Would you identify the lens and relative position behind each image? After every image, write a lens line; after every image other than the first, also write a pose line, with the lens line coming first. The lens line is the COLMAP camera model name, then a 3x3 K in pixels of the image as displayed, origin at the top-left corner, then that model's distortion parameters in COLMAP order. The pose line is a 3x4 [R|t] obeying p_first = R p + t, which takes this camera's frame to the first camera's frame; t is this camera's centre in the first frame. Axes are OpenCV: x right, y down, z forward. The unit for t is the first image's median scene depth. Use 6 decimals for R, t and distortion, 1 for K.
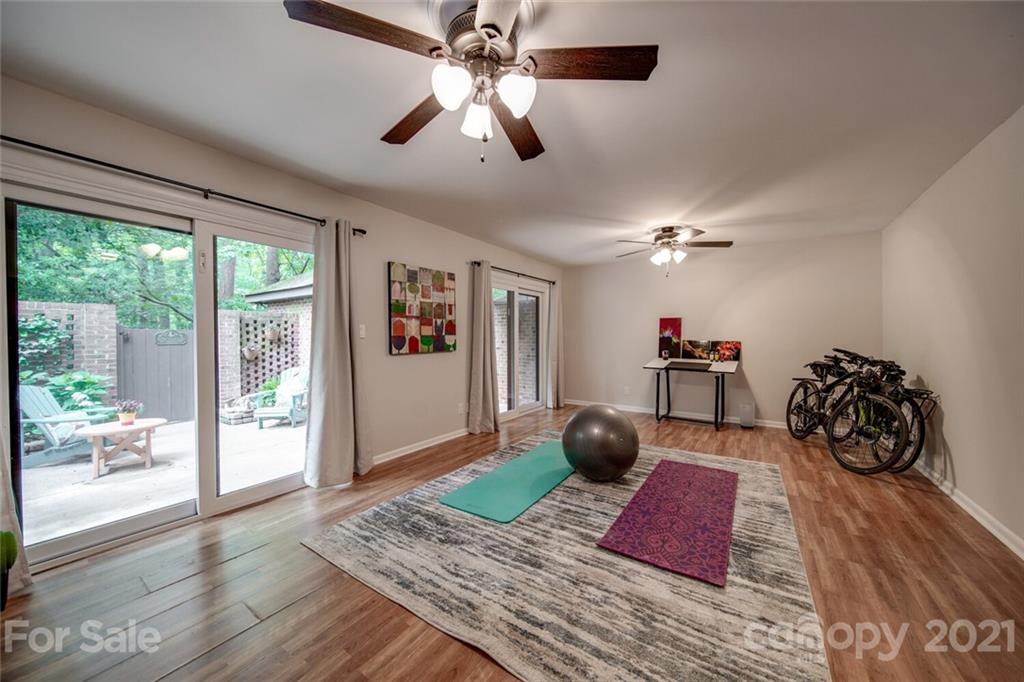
lens RADIAL K [[361.0, 0, 510.0], [0, 361.0, 341.1], [0, 0, 1]] dist [0.000027, -0.000431]
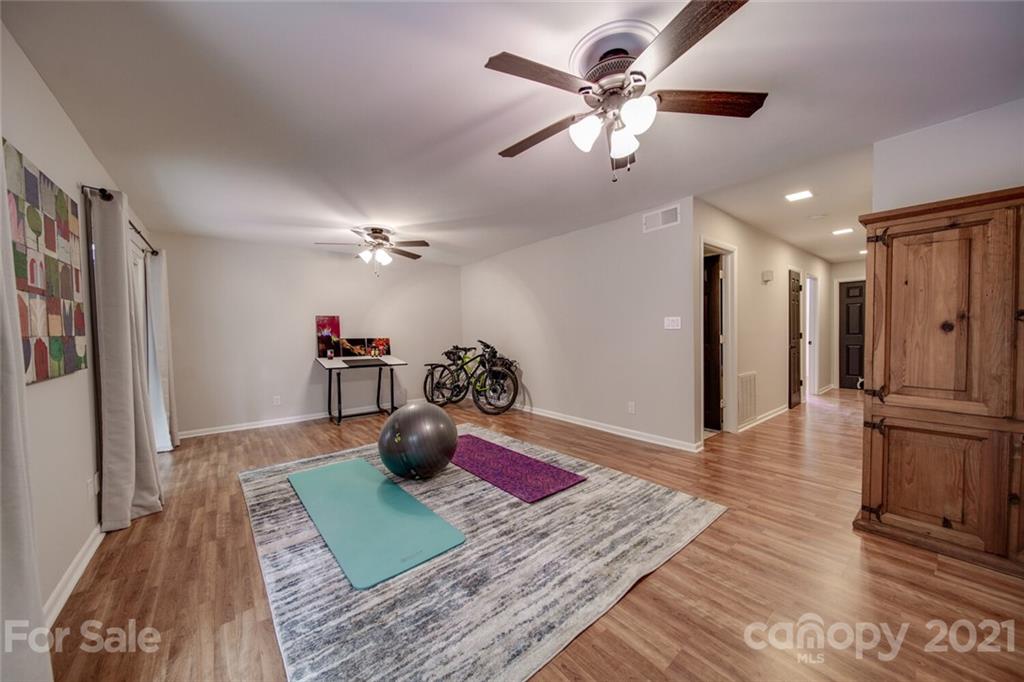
lens RADIAL K [[361.0, 0, 510.0], [0, 361.0, 341.1], [0, 0, 1]] dist [0.000027, -0.000431]
pose [[0.286132, -0.028177, 0.957776, -0.714470], [0.029595, 0.999351, 0.020559, -0.004683], [-0.957733, 0.022463, 0.286780, 0.542860]]
